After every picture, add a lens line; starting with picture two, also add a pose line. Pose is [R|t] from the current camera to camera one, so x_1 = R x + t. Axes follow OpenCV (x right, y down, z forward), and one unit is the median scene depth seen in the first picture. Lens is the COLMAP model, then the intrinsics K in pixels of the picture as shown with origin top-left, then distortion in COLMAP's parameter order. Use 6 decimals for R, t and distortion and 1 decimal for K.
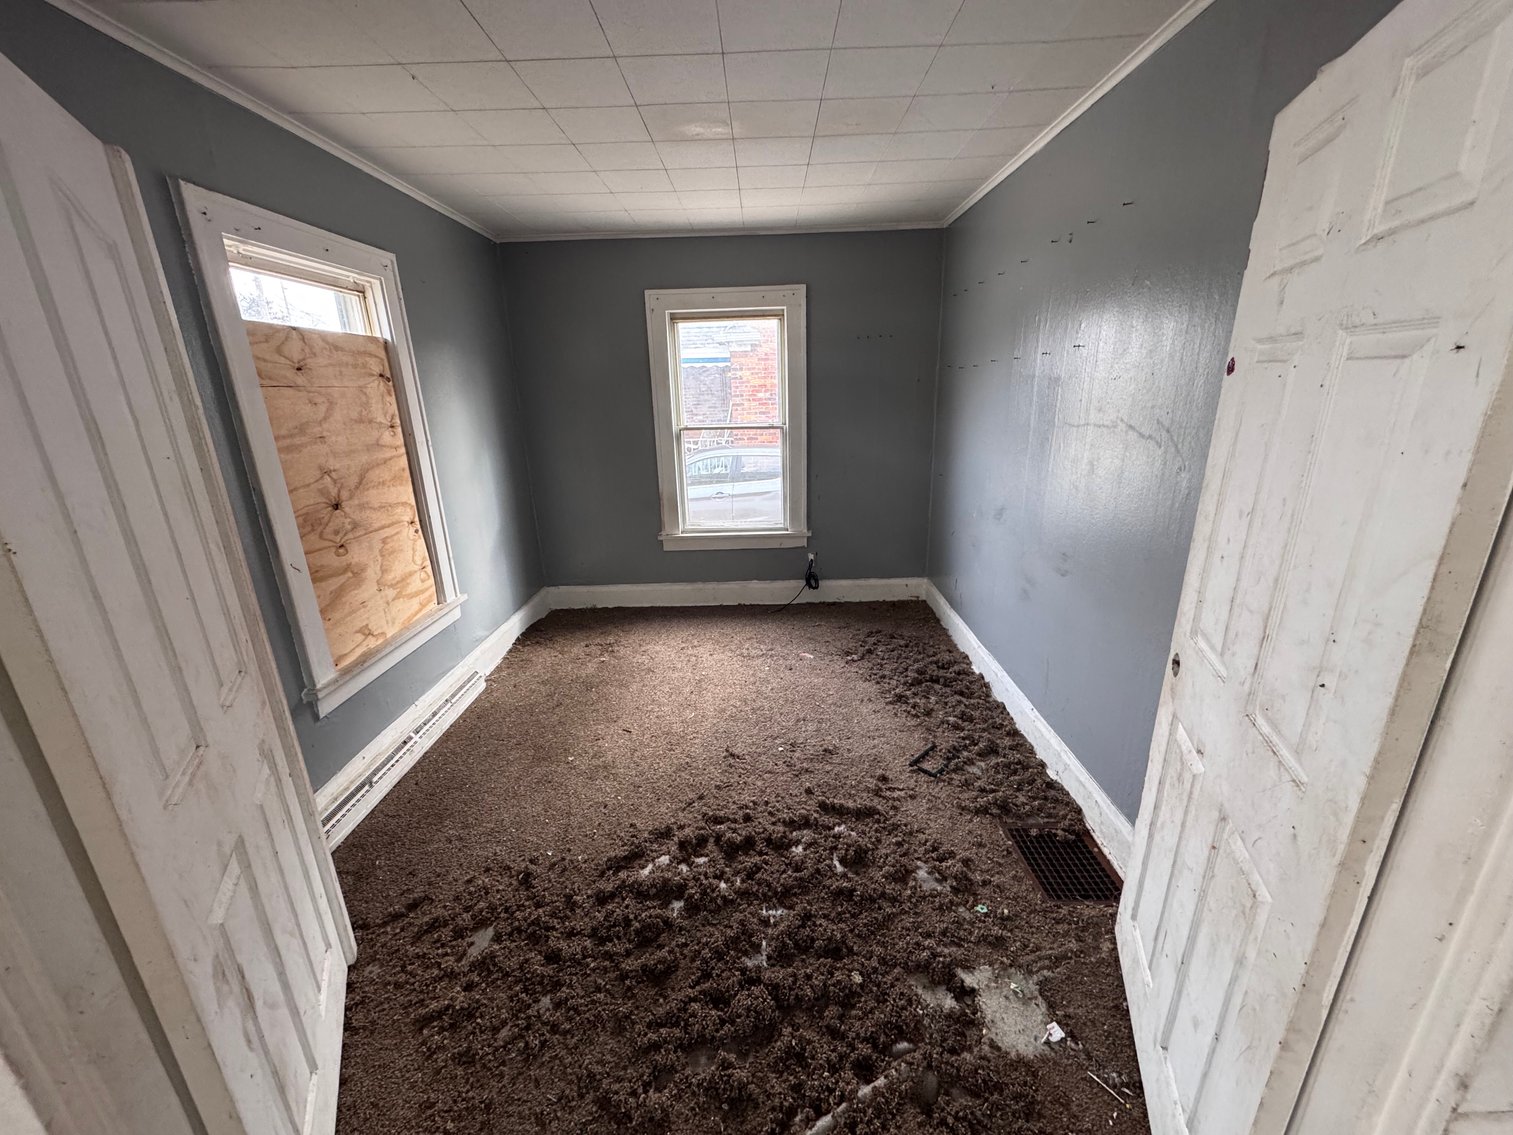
lens RADIAL K [[599.5, 0, 757.1], [0, 599.5, 565.5], [0, 0, 1]] dist [-0.002370, -0.000064]
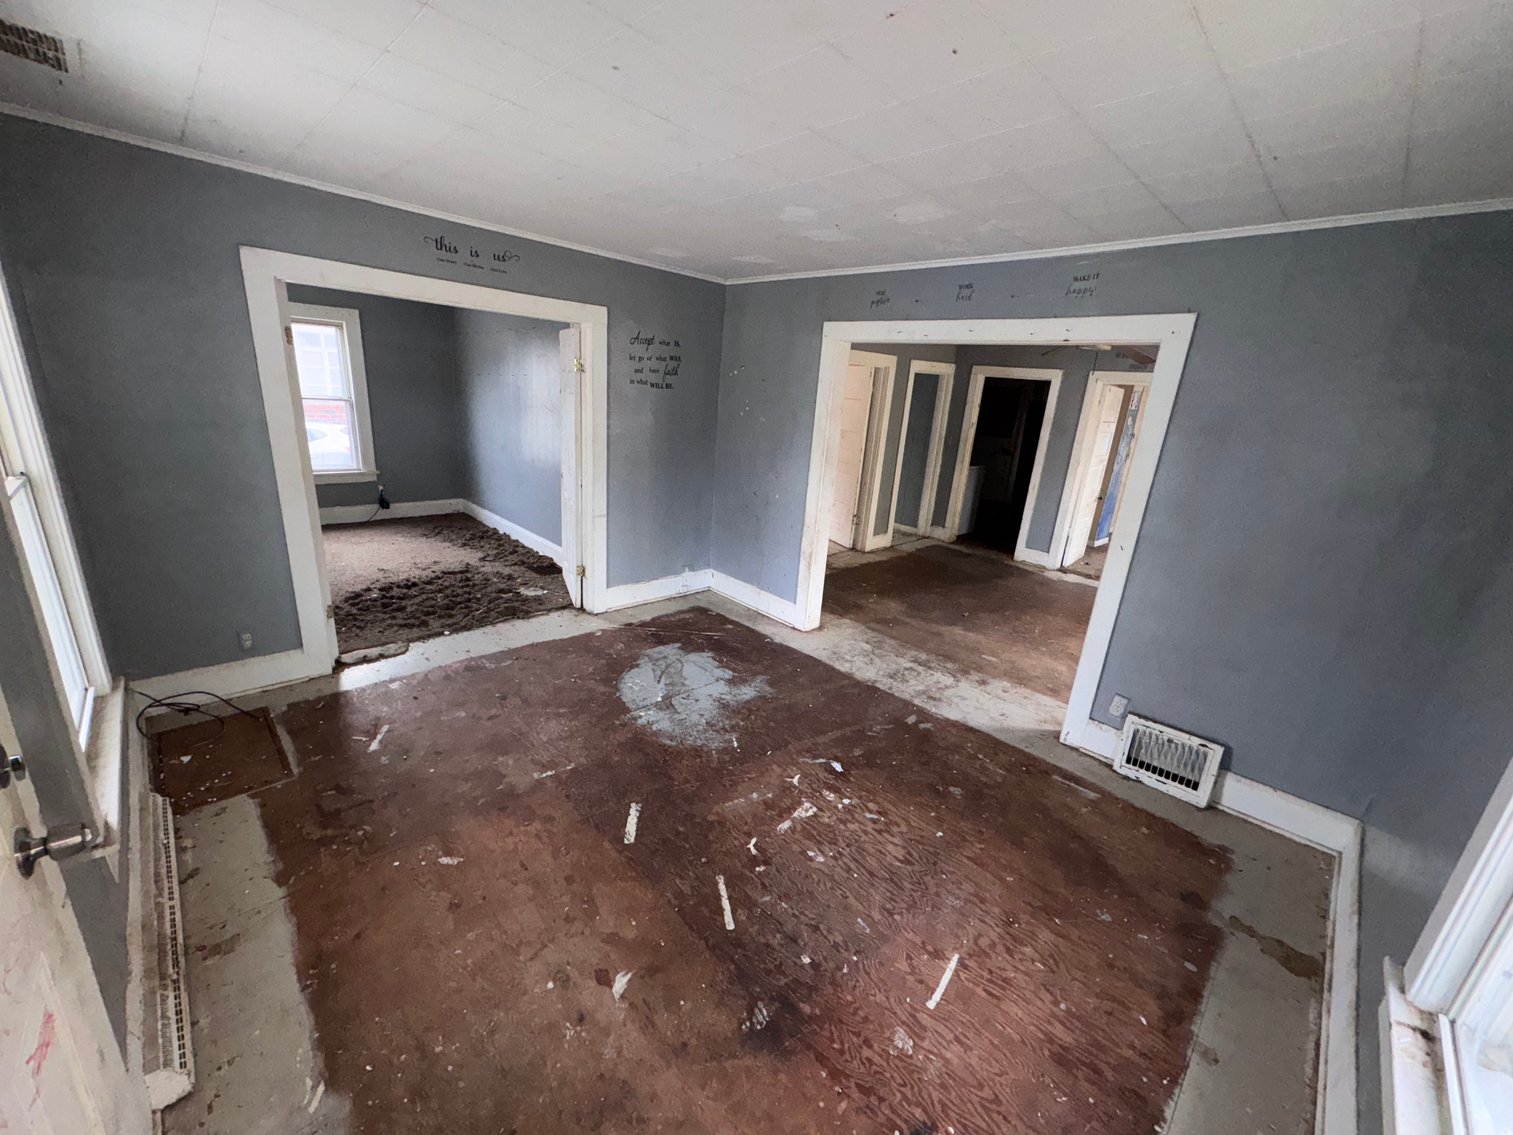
lens RADIAL K [[599.5, 0, 757.4], [0, 599.5, 567.9], [0, 0, 1]] dist [-0.002370, -0.000064]
pose [[0.697649, -0.128829, 0.704762, -0.448314], [0.117779, 0.990940, 0.064551, 0.264031], [-0.706692, 0.037972, 0.706501, -0.973923]]
